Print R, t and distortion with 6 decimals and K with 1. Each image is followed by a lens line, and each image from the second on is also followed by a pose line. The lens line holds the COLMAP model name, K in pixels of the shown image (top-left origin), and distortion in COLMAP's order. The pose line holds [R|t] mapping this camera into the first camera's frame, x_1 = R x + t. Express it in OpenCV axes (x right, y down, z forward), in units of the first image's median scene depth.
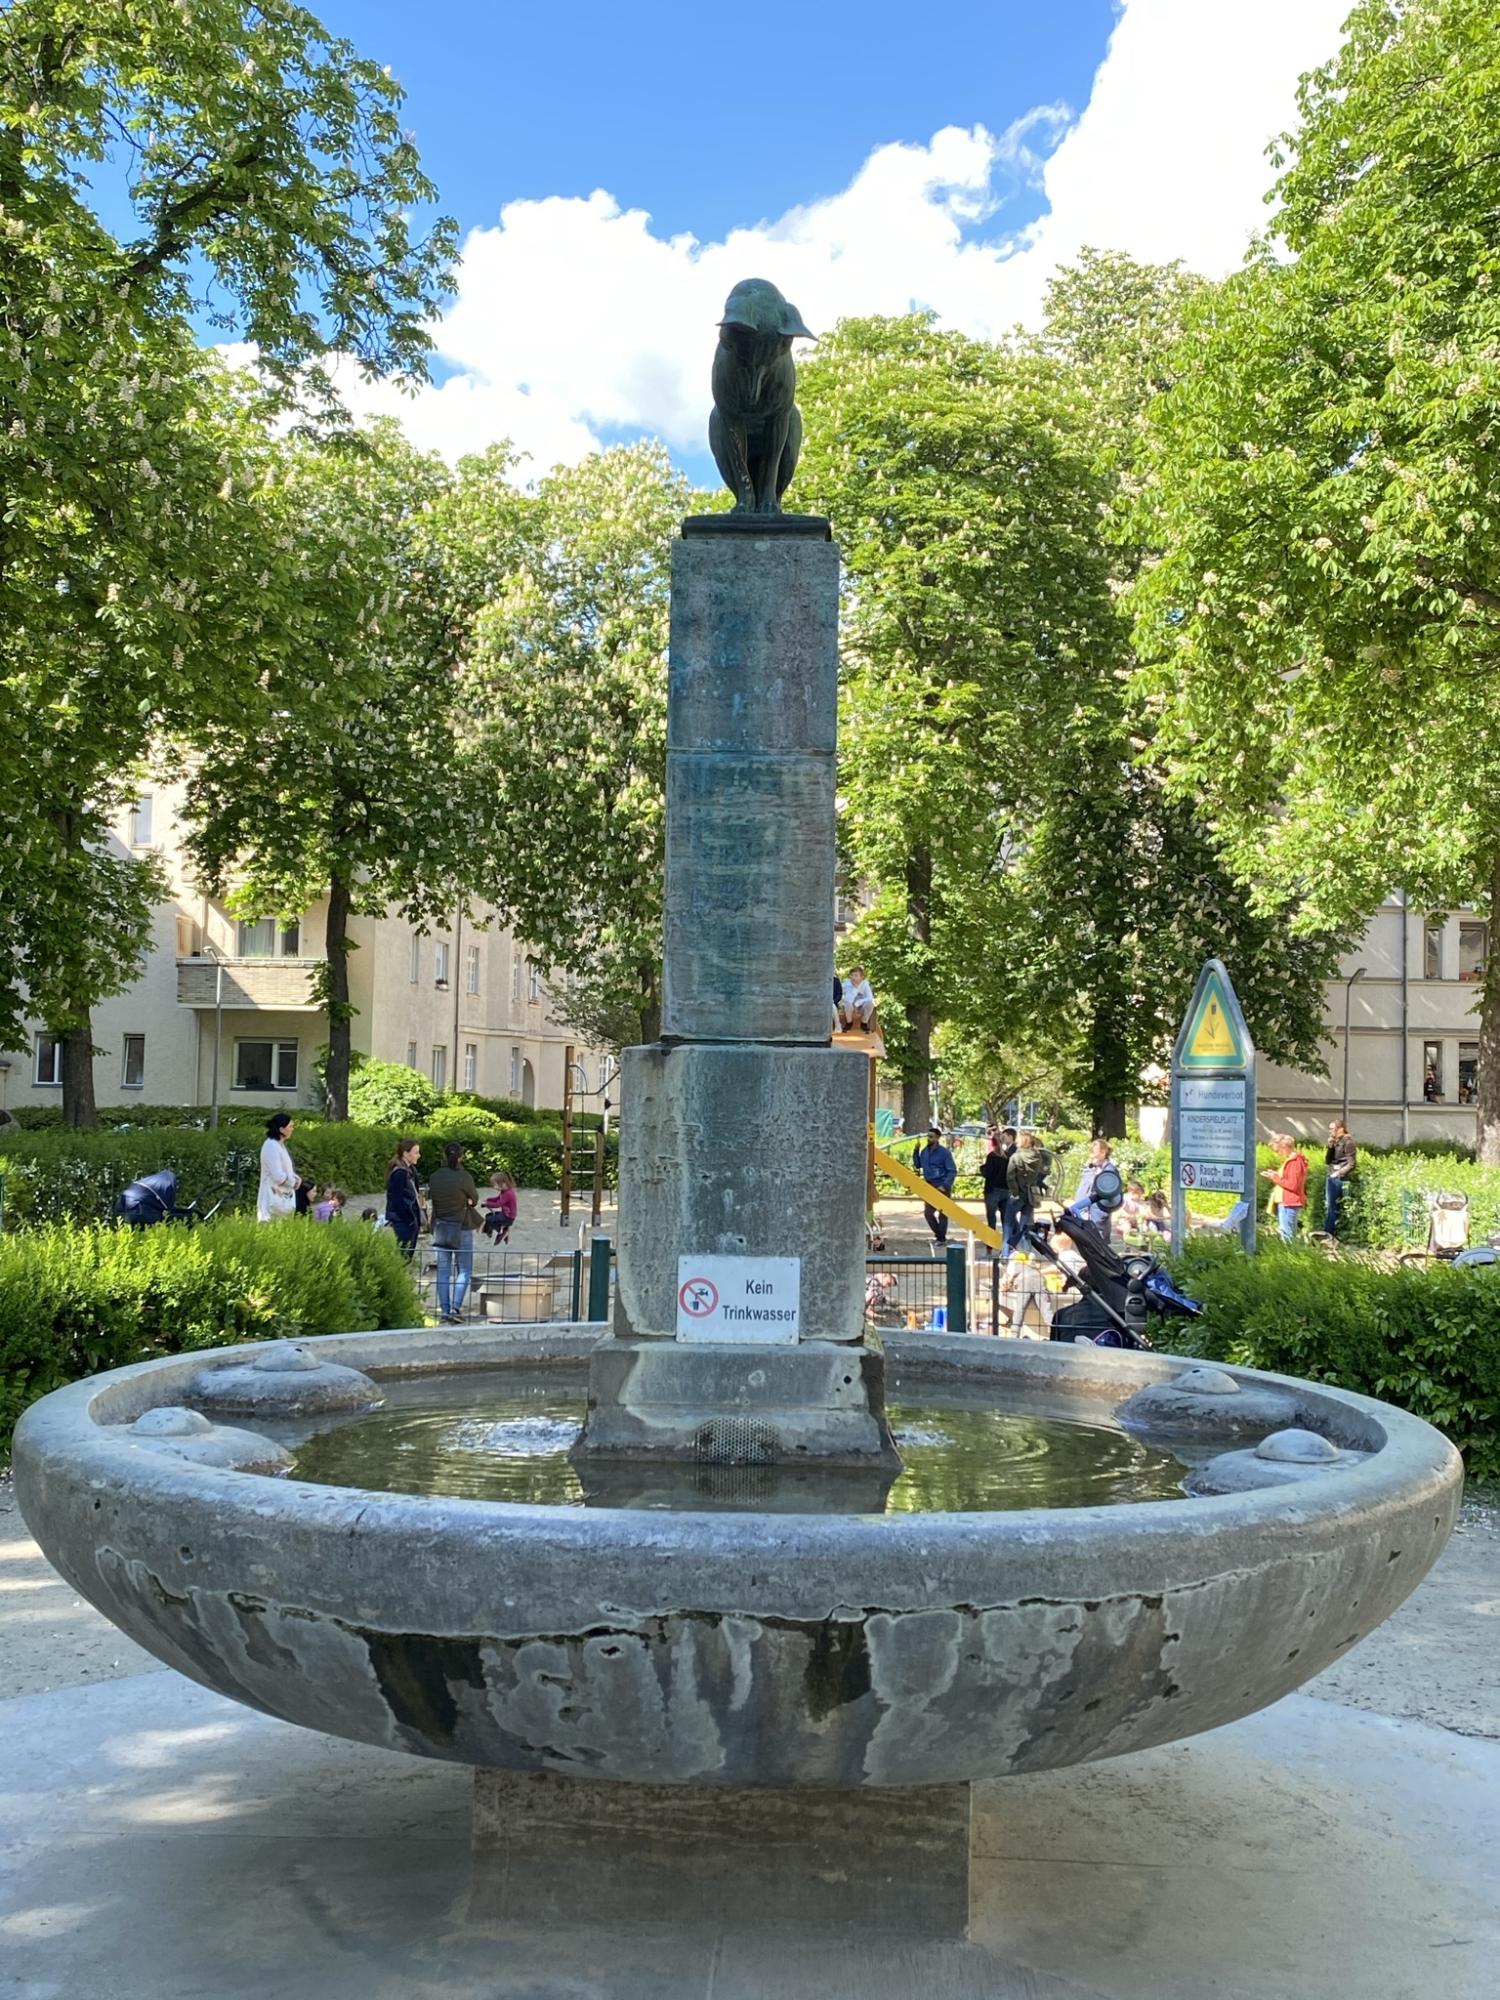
lens RADIAL K [[2218.5, 0, 778.8], [0, 2218.5, 985.0], [0, 0, 1]] dist [-0.003686, 0.041997]
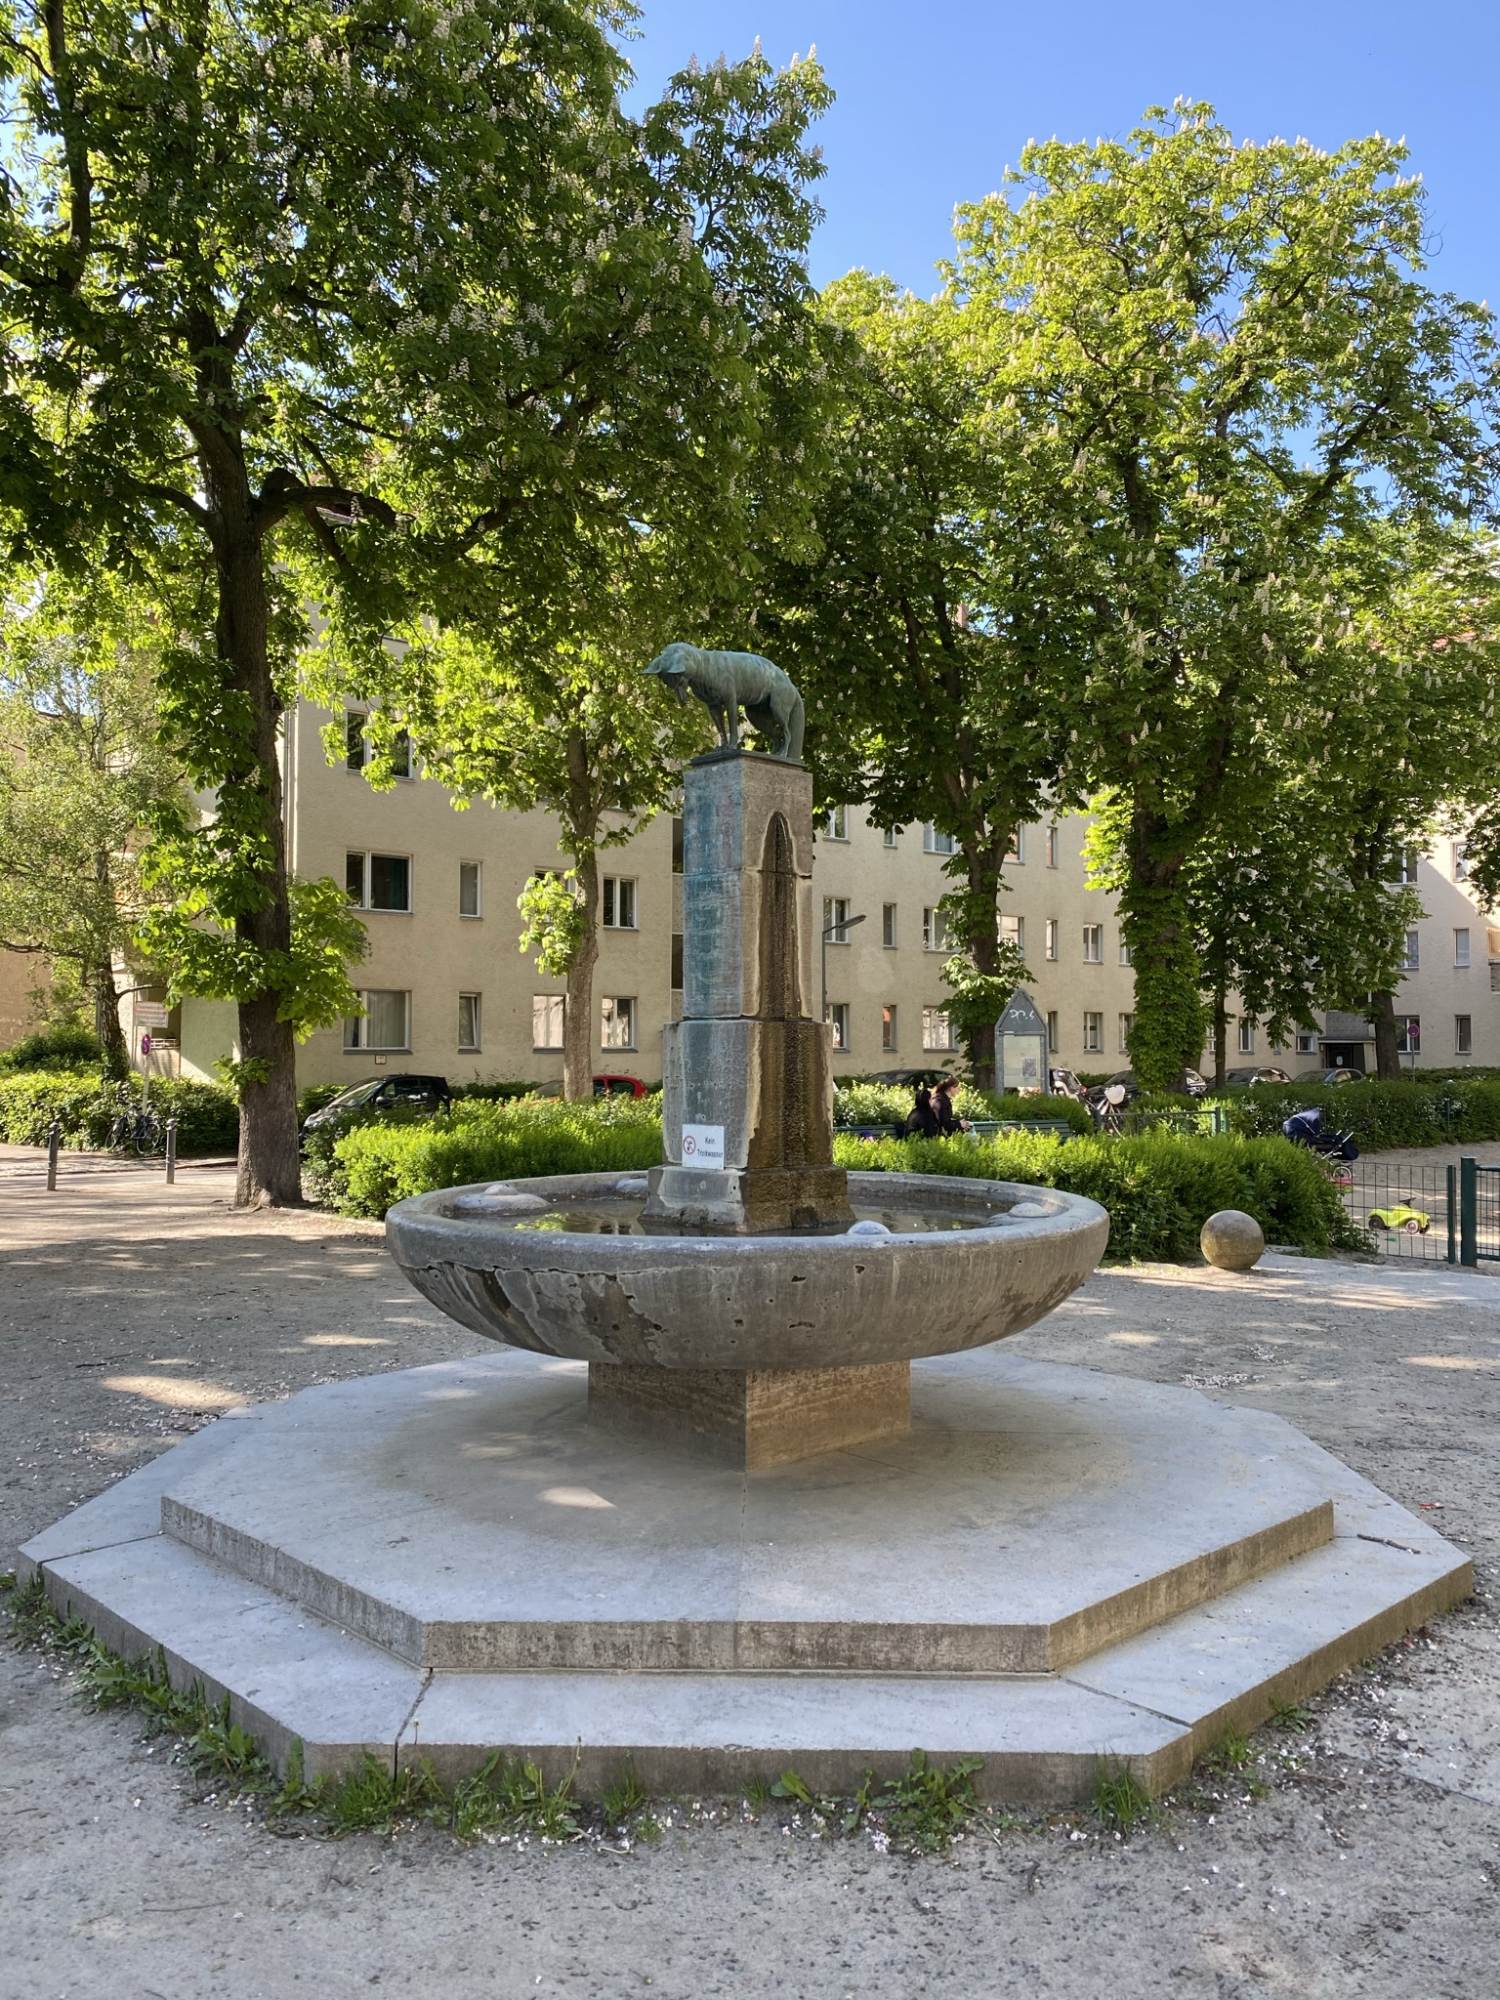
lens RADIAL K [[1528.6, 0, 759.3], [0, 1528.6, 1029.1], [0, 0, 1]] dist [0.050977, -0.039131]
pose [[0.714570, -0.026292, -0.699070, 0.113262], [0.045586, 0.998920, 0.009027, 0.002860], [0.698077, -0.038318, 0.714996, 0.005298]]
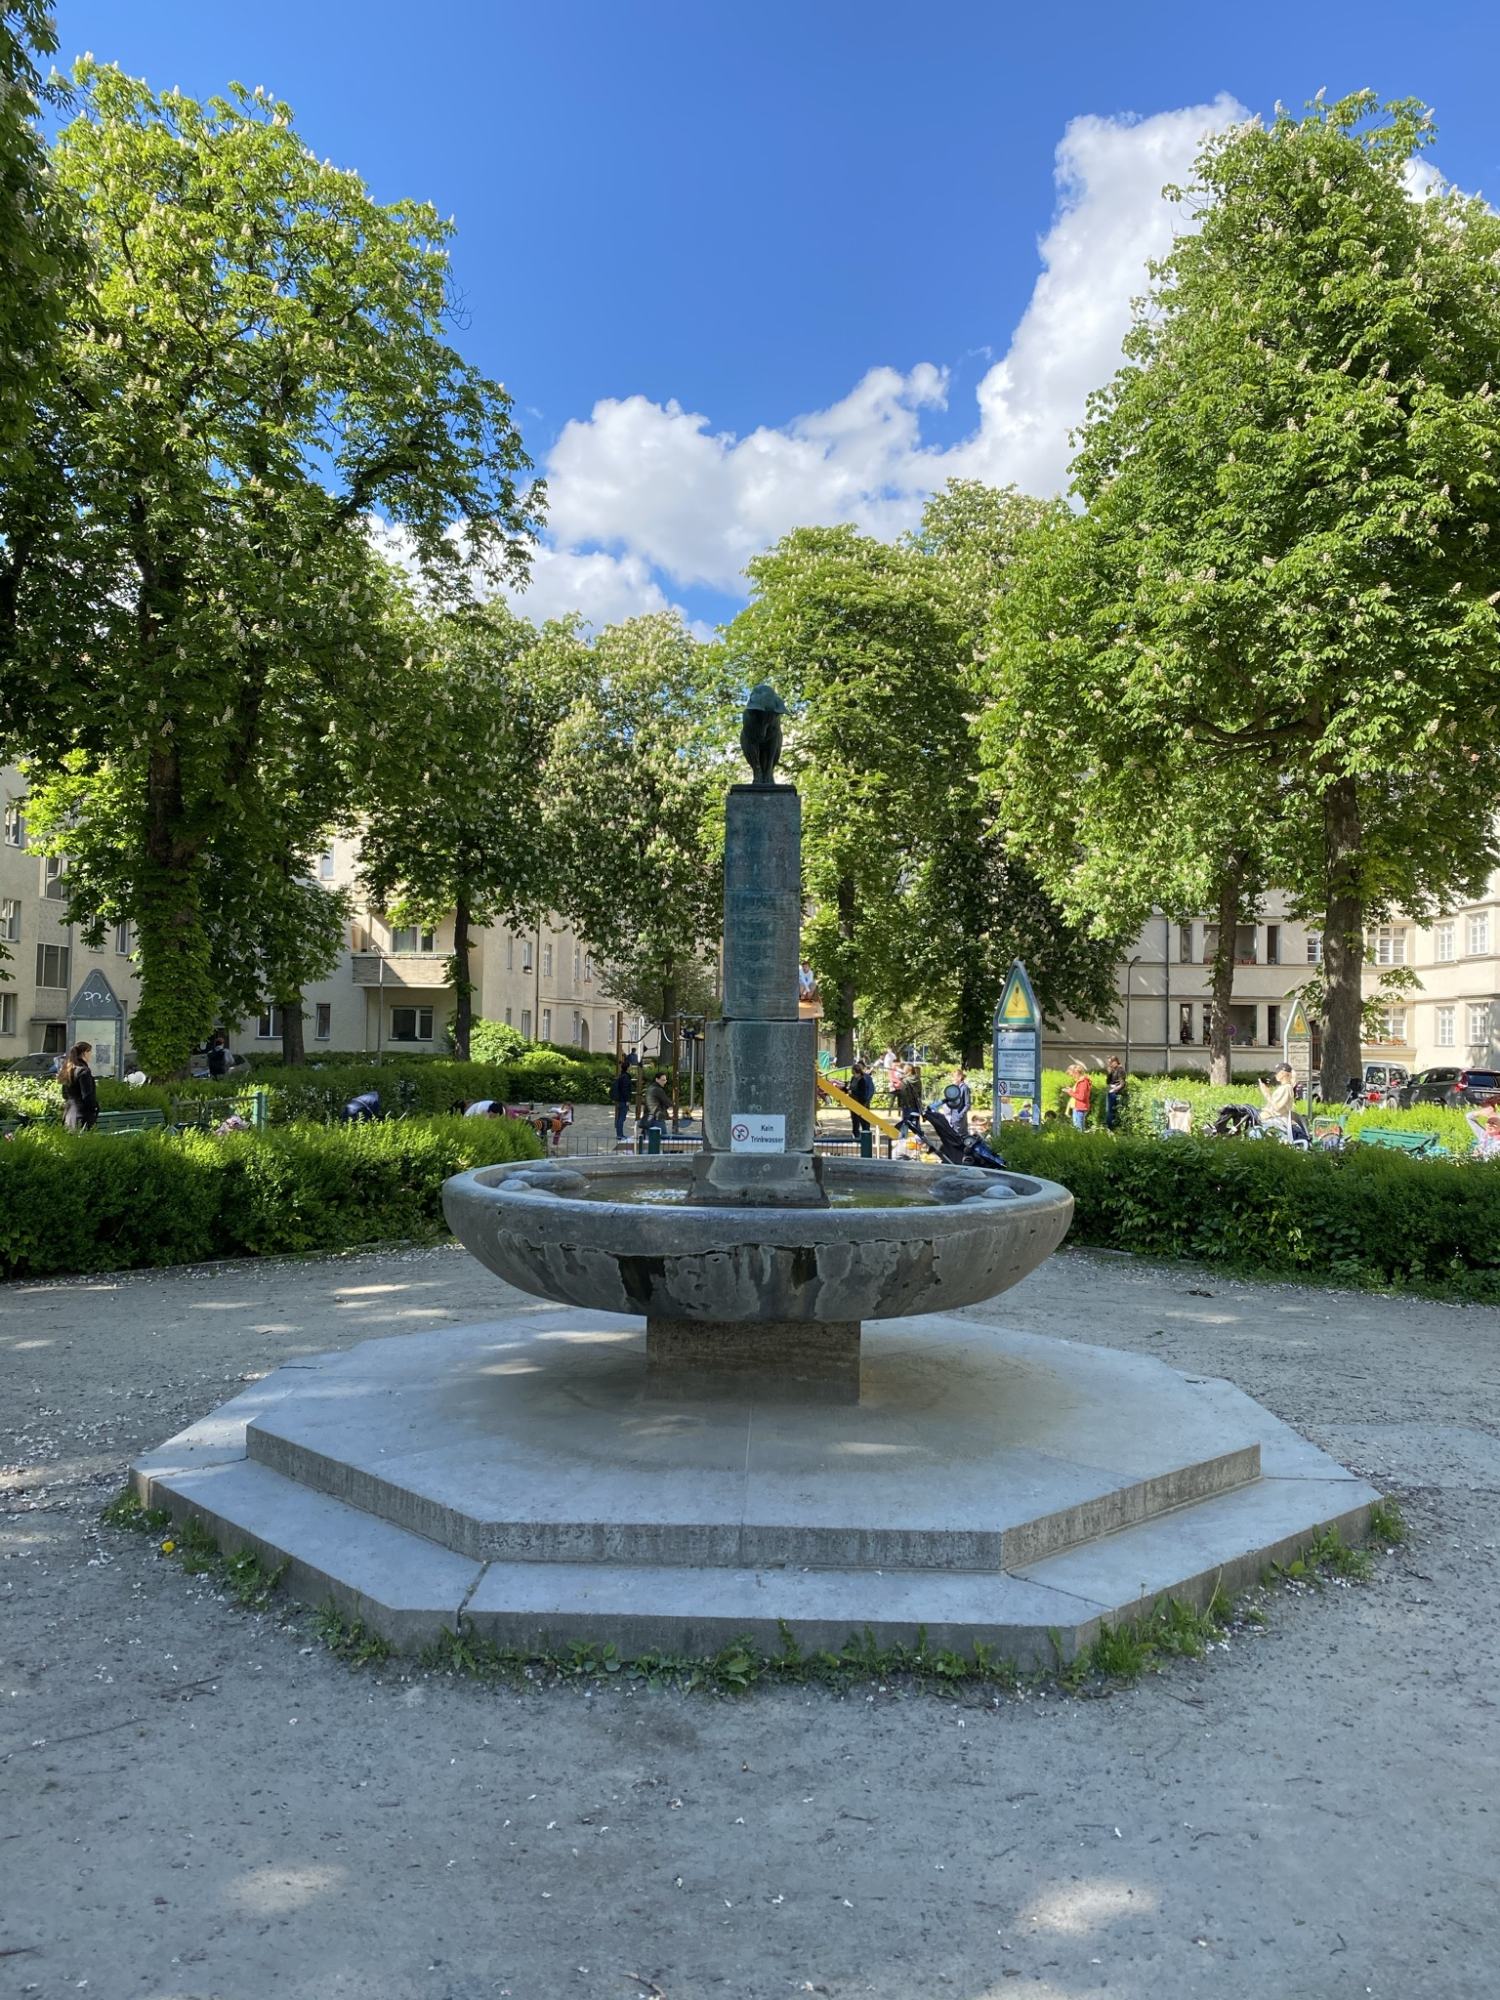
lens RADIAL K [[1528.6, 0, 759.3], [0, 1528.6, 1029.1], [0, 0, 1]] dist [0.050977, -0.039131]
pose [[0.999968, -0.006184, 0.005000, -0.002727], [0.005972, 0.999130, 0.041286, -0.003307], [-0.005251, -0.041255, 0.999135, -0.063259]]
